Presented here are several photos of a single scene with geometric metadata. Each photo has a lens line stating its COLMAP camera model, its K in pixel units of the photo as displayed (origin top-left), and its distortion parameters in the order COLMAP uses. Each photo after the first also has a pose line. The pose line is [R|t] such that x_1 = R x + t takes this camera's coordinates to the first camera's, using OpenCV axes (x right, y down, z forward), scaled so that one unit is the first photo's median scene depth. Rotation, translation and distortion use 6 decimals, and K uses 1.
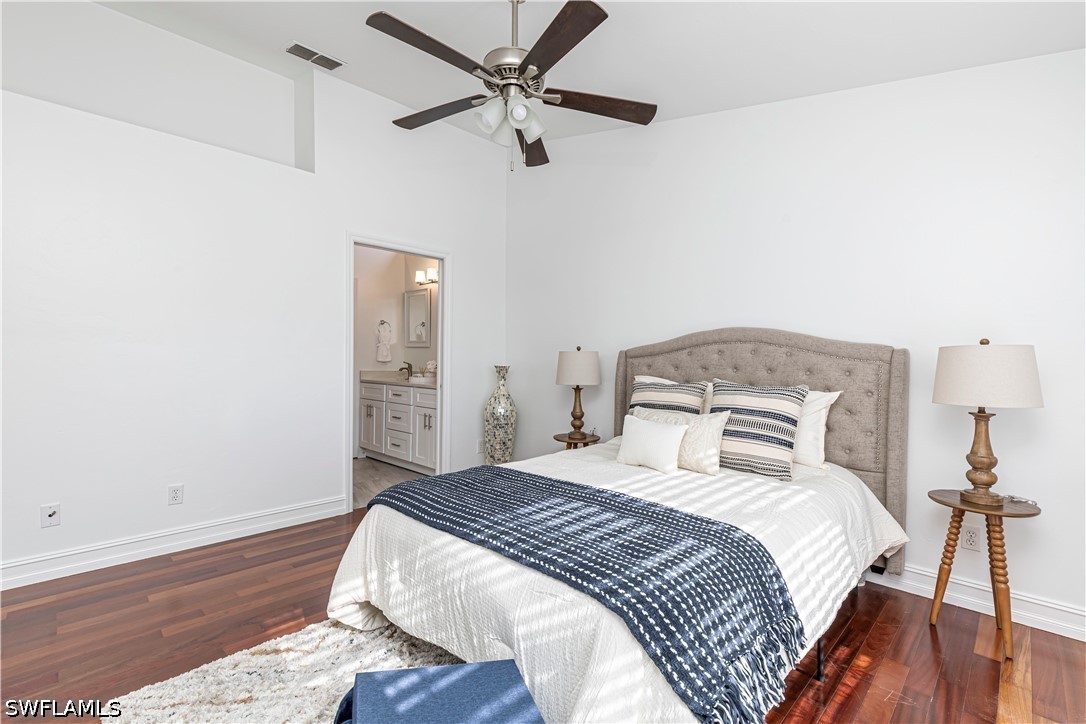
lens RADIAL K [[479.7, 0, 546.9], [0, 479.7, 362.6], [0, 0, 1]] dist [0.000916, 0.000197]
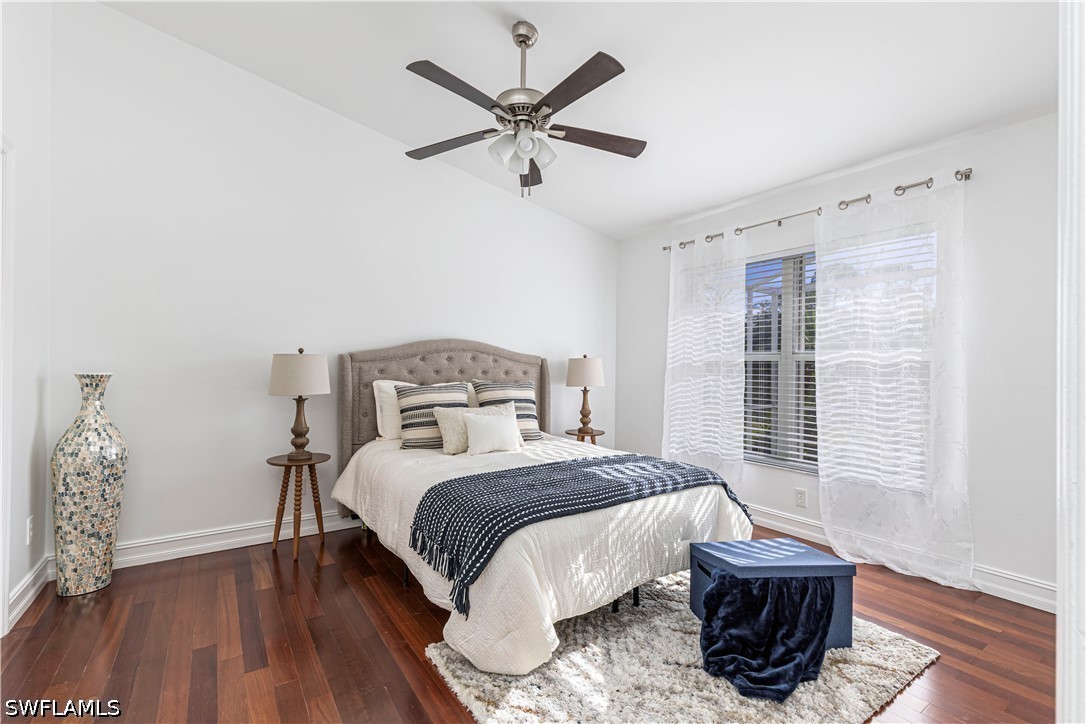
lens RADIAL K [[479.7, 0, 543.1], [0, 479.7, 365.9], [0, 0, 1]] dist [0.000916, 0.000197]
pose [[0.193871, -0.008801, 0.980988, -0.899833], [-0.002075, 0.999954, 0.009381, -0.015860], [-0.981025, -0.003854, 0.193843, 0.573928]]
